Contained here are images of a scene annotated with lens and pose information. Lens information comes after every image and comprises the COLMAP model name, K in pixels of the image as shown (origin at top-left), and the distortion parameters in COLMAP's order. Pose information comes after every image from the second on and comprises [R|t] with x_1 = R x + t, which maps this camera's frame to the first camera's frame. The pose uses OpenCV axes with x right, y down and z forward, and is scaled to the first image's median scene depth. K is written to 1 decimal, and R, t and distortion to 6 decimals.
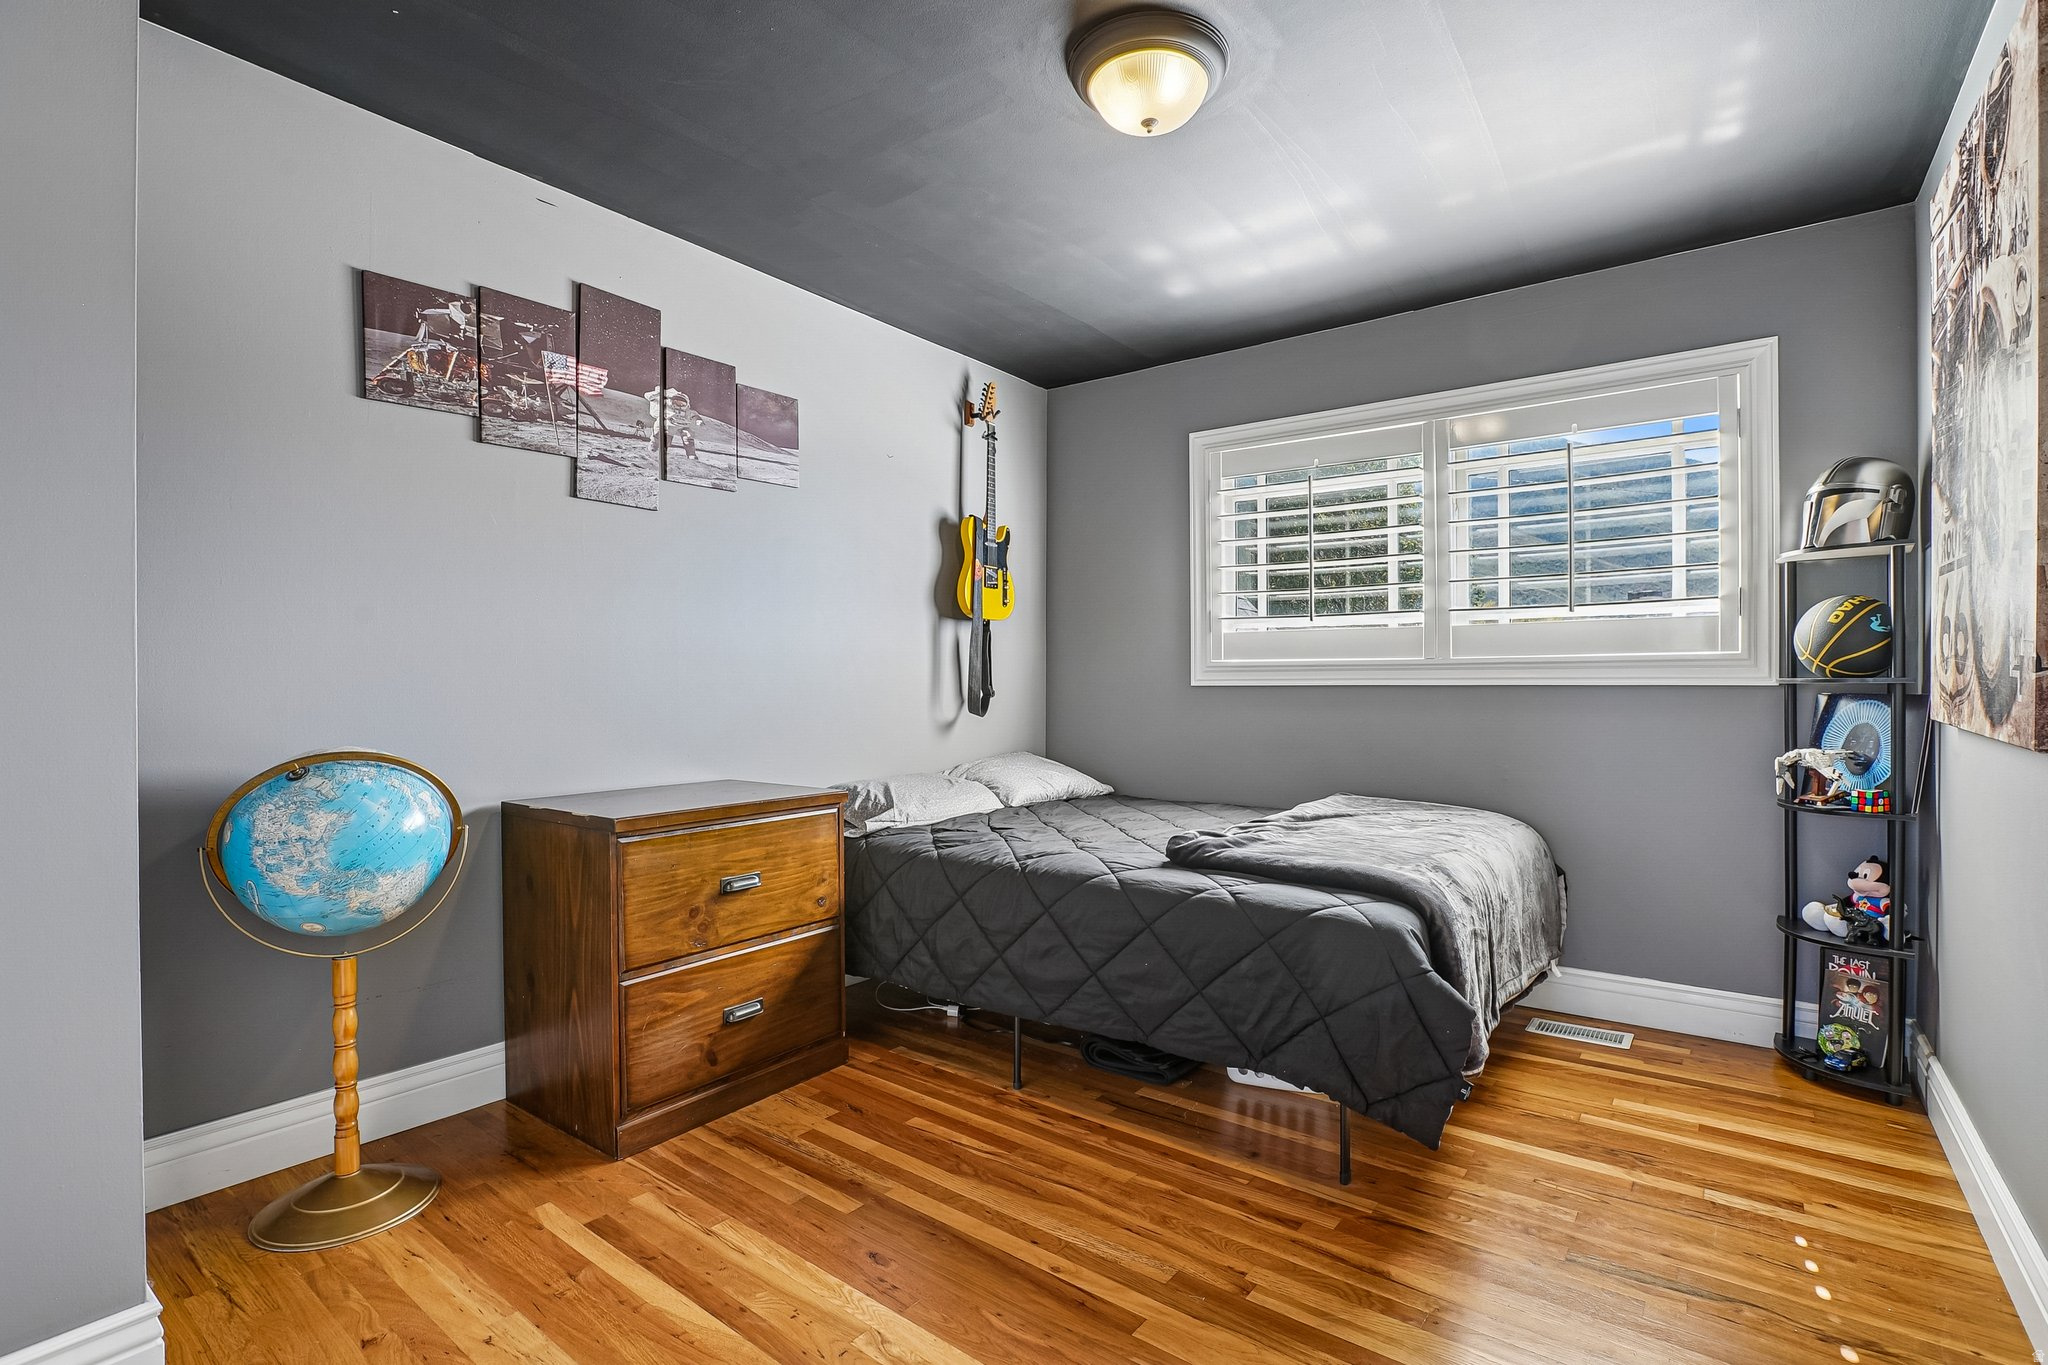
lens RADIAL K [[958.7, 0, 1036.4], [0, 958.7, 693.9], [0, 0, 1]] dist [-0.044853, 0.023789]
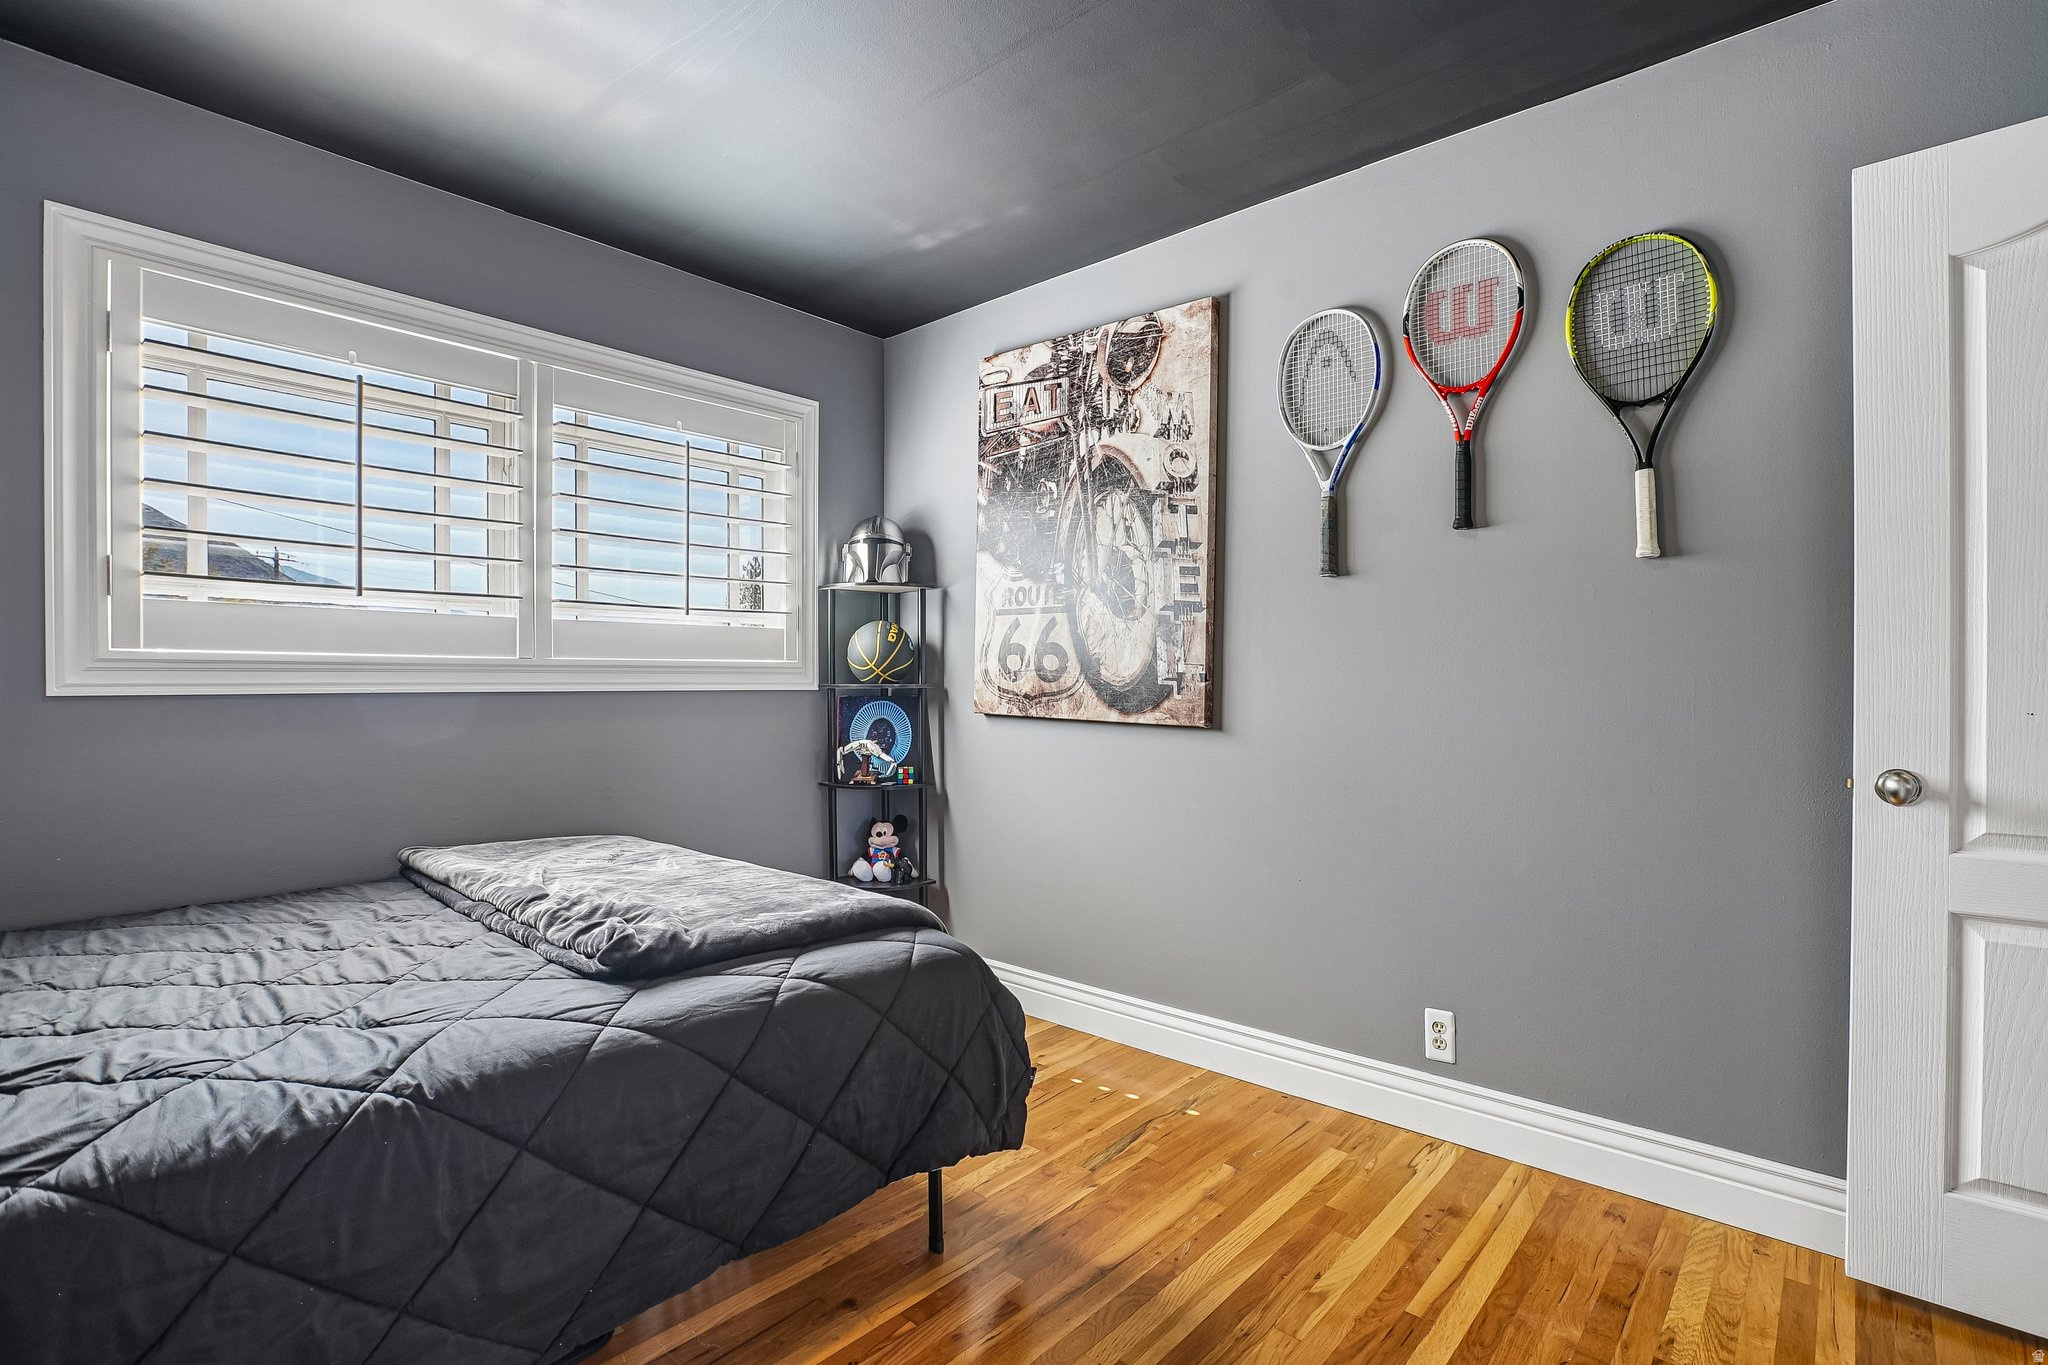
lens RADIAL K [[958.7, 0, 1036.4], [0, 958.7, 693.9], [0, 0, 1]] dist [-0.044853, 0.023789]
pose [[0.082599, -0.010808, 0.996524, -0.462239], [0.017247, 0.999807, 0.009414, -0.012766], [-0.996434, 0.016410, 0.082769, 0.694586]]
